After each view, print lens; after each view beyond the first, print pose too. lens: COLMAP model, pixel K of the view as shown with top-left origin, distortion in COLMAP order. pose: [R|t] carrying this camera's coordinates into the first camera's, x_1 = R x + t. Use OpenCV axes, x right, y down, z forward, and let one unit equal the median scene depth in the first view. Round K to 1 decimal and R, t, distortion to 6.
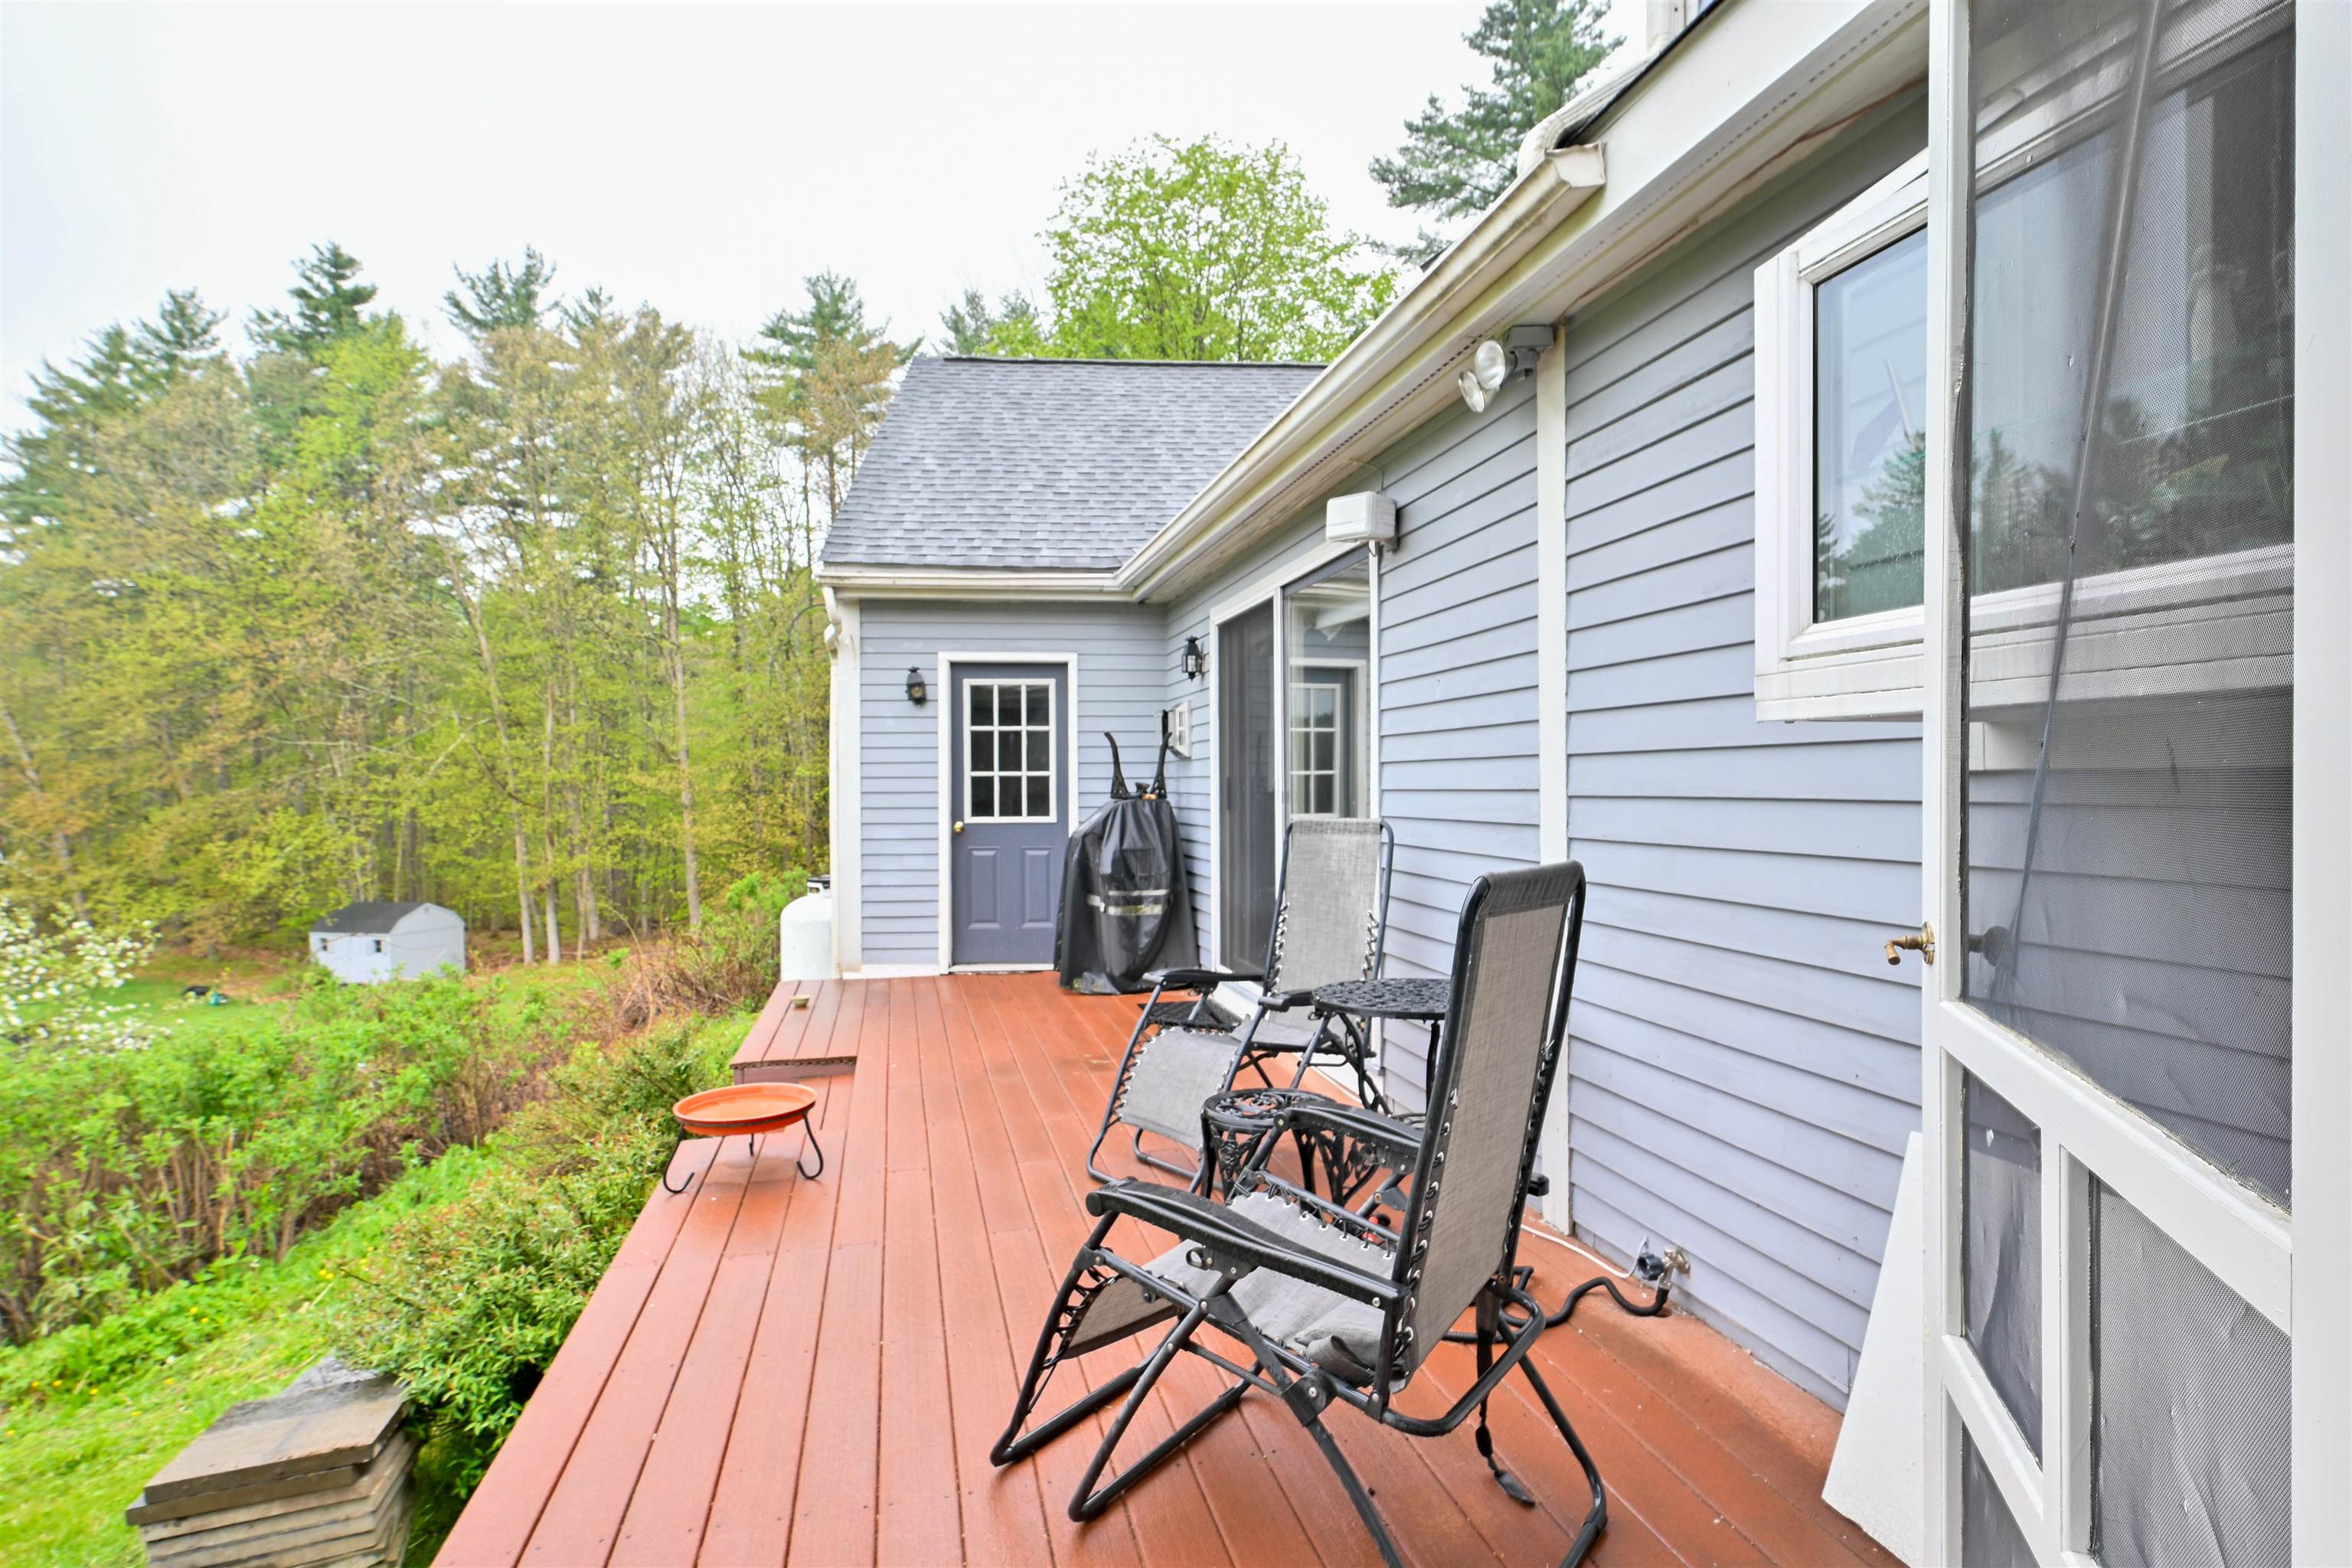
lens RADIAL K [[1213.1, 0, 1180.0], [0, 1213.1, 792.0], [0, 0, 1]] dist [-0.003329, -0.001687]
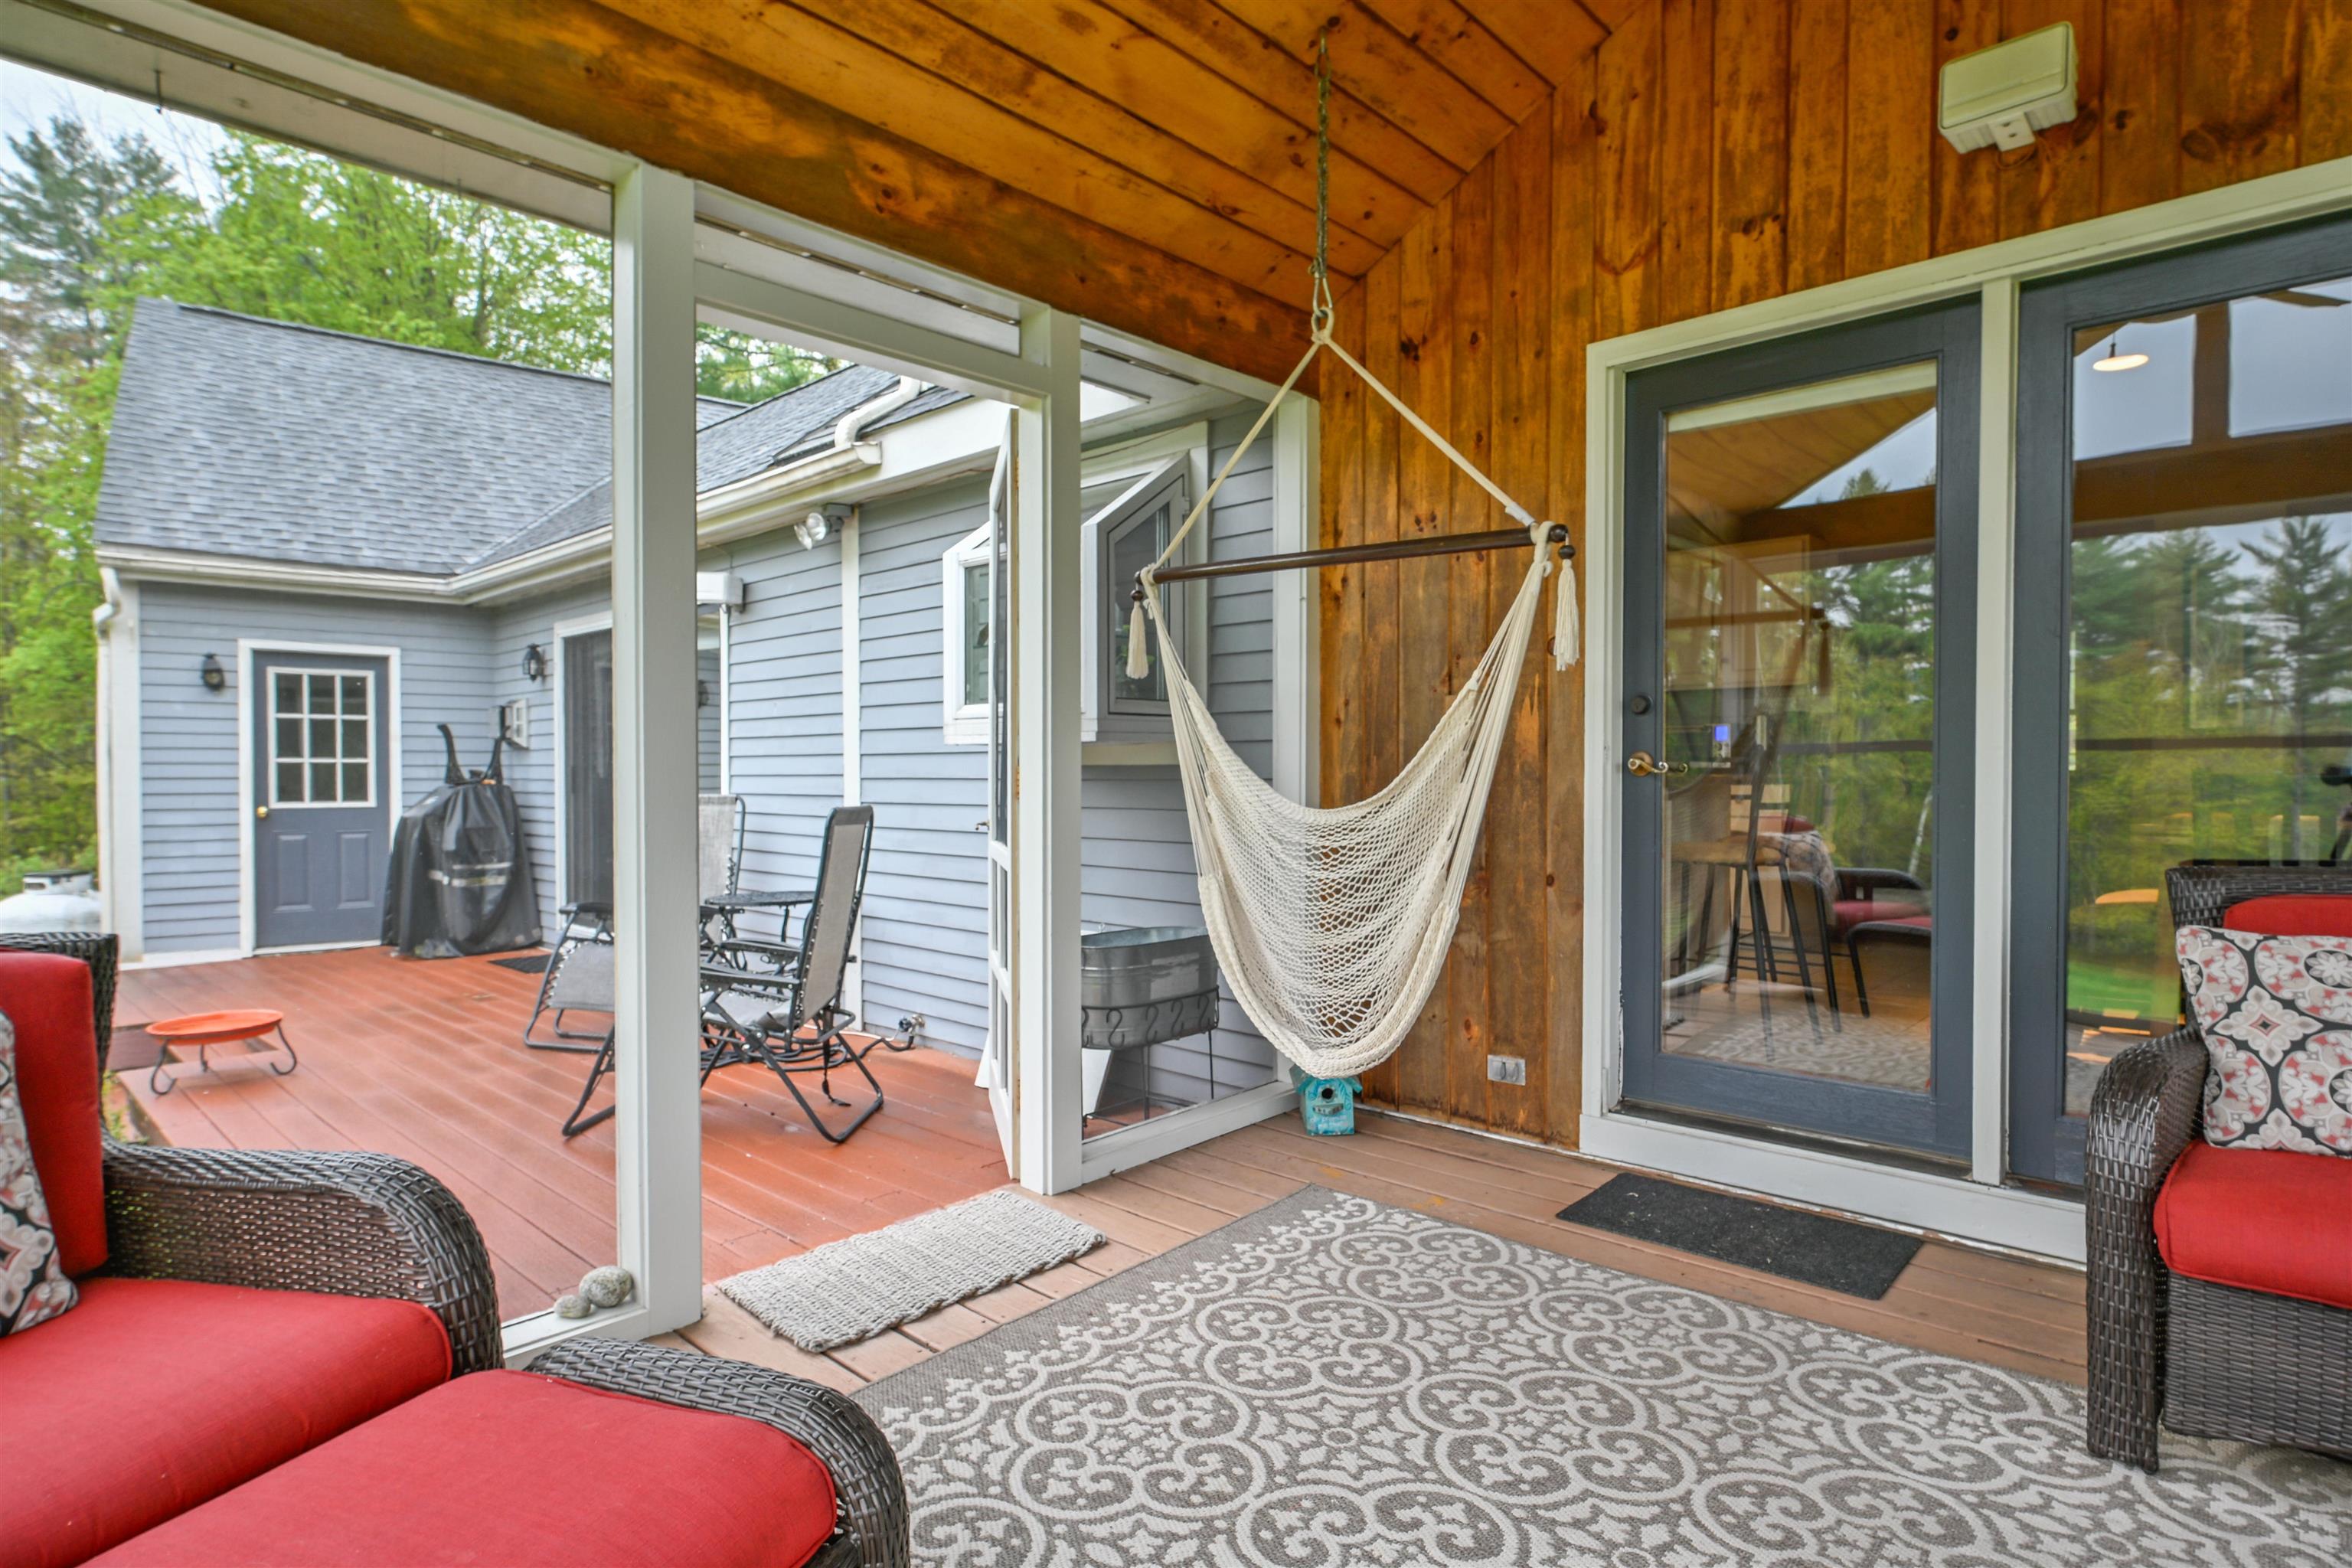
lens RADIAL K [[1213.1, 0, 1180.0], [0, 1213.1, 792.0], [0, 0, 1]] dist [-0.003329, -0.001687]
pose [[0.835584, -0.003761, 0.549350, -0.100650], [-0.000614, 0.999970, 0.007781, 0.003619], [-0.549363, -0.006839, 0.835556, -0.280808]]
